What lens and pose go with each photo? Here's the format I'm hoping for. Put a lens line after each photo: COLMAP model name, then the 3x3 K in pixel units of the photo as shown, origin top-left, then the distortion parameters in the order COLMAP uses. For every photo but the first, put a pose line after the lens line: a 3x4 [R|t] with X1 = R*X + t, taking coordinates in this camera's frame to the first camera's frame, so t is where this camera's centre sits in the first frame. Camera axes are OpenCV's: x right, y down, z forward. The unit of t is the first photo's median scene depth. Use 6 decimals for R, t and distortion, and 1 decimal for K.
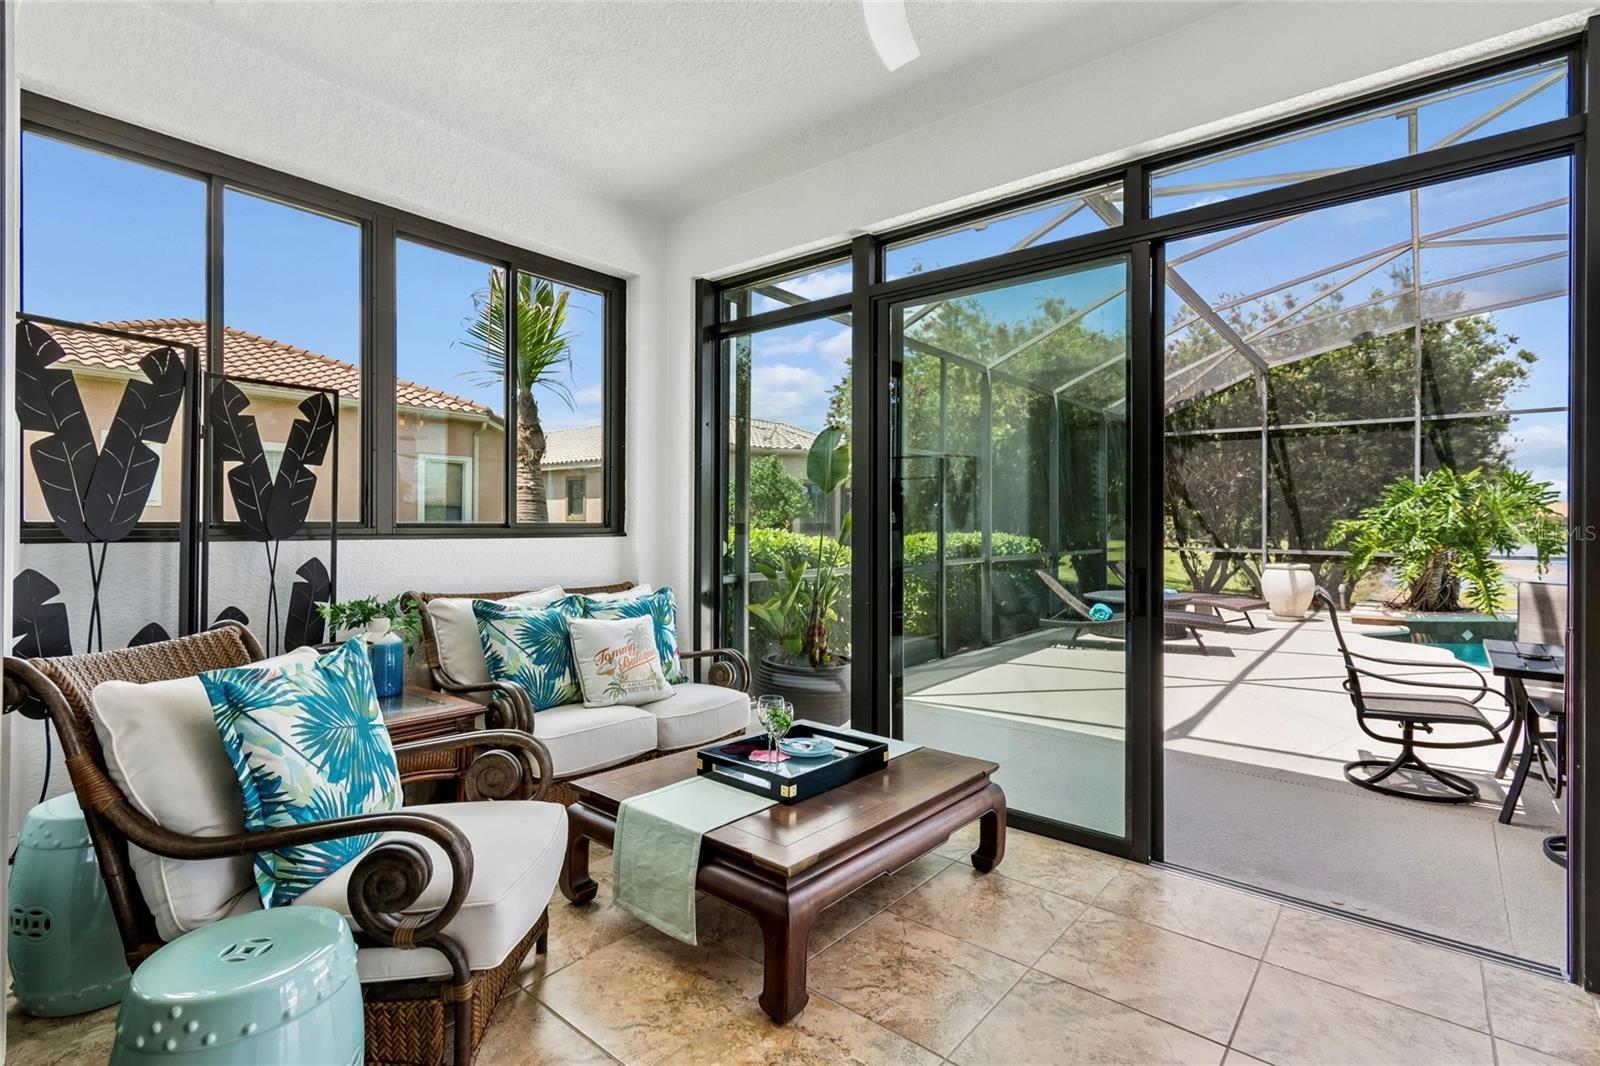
lens RADIAL K [[724.5, 0, 800.7], [0, 724.5, 524.5], [0, 0, 1]] dist [-0.001161, -0.000203]
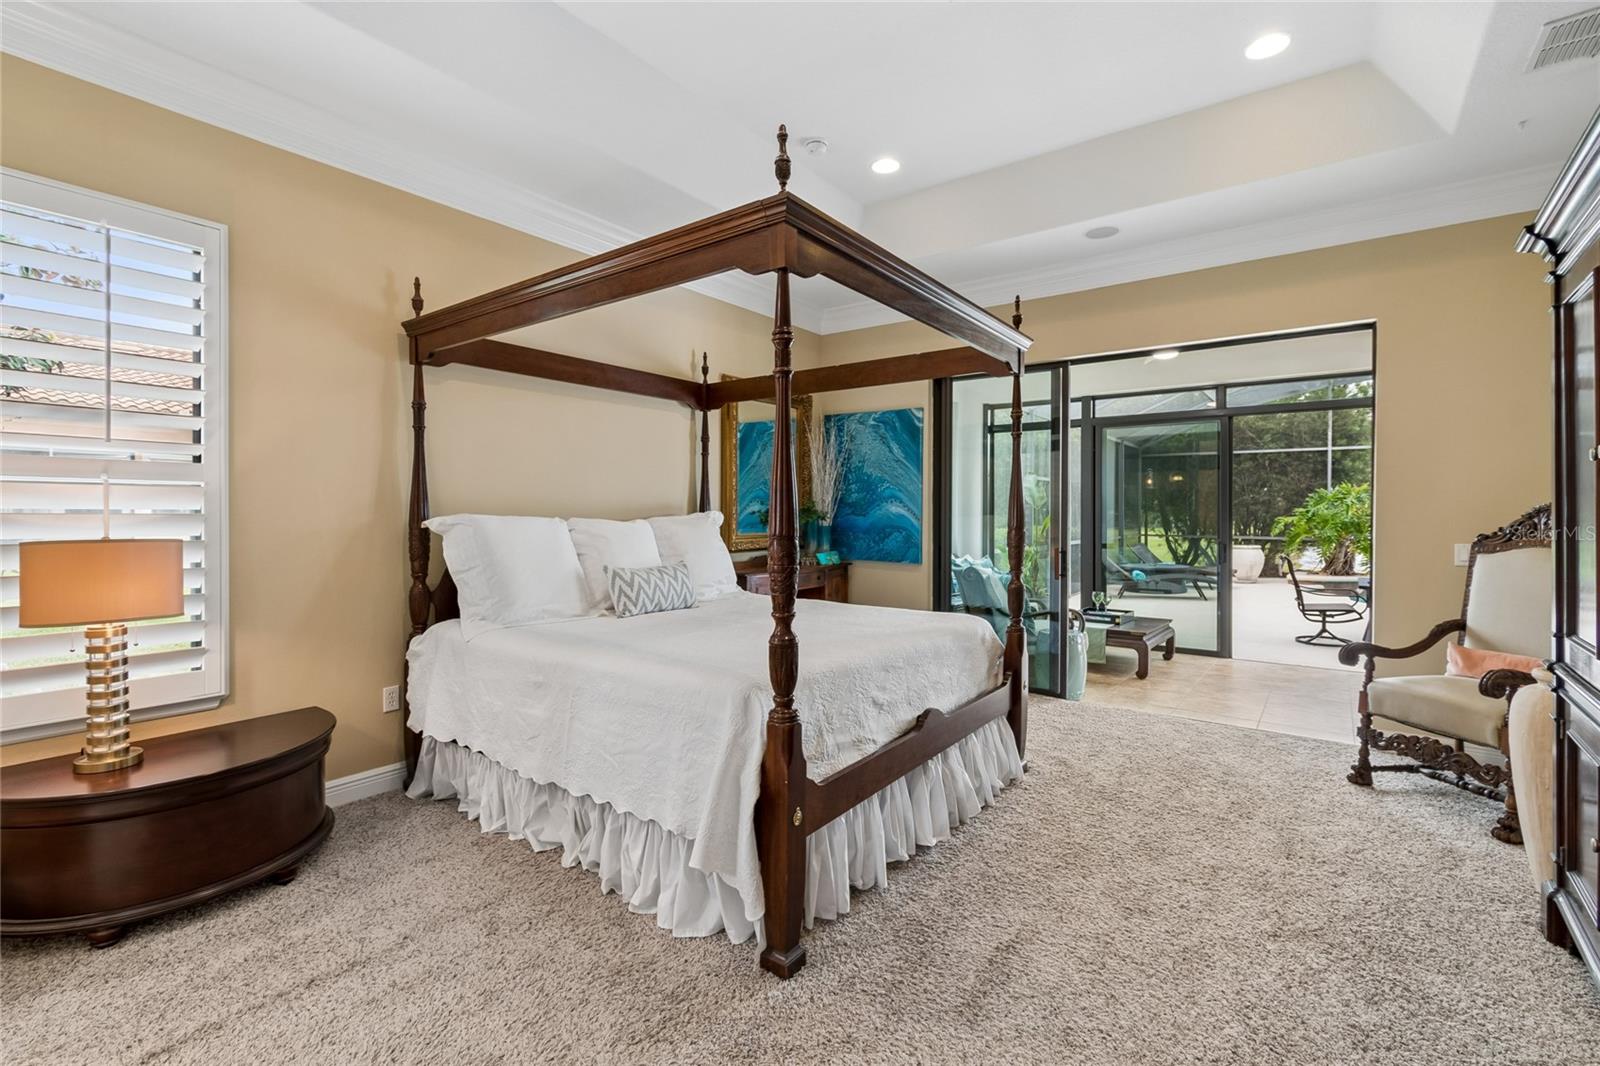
lens RADIAL K [[724.5, 0, 764.6], [0, 724.5, 522.4], [0, 0, 1]] dist [-0.001161, -0.000203]
pose [[0.999115, -0.005349, 0.041730, -0.473113], [0.004849, 0.999916, 0.012052, -0.020399], [-0.041790, -0.011839, 0.999056, -0.560241]]
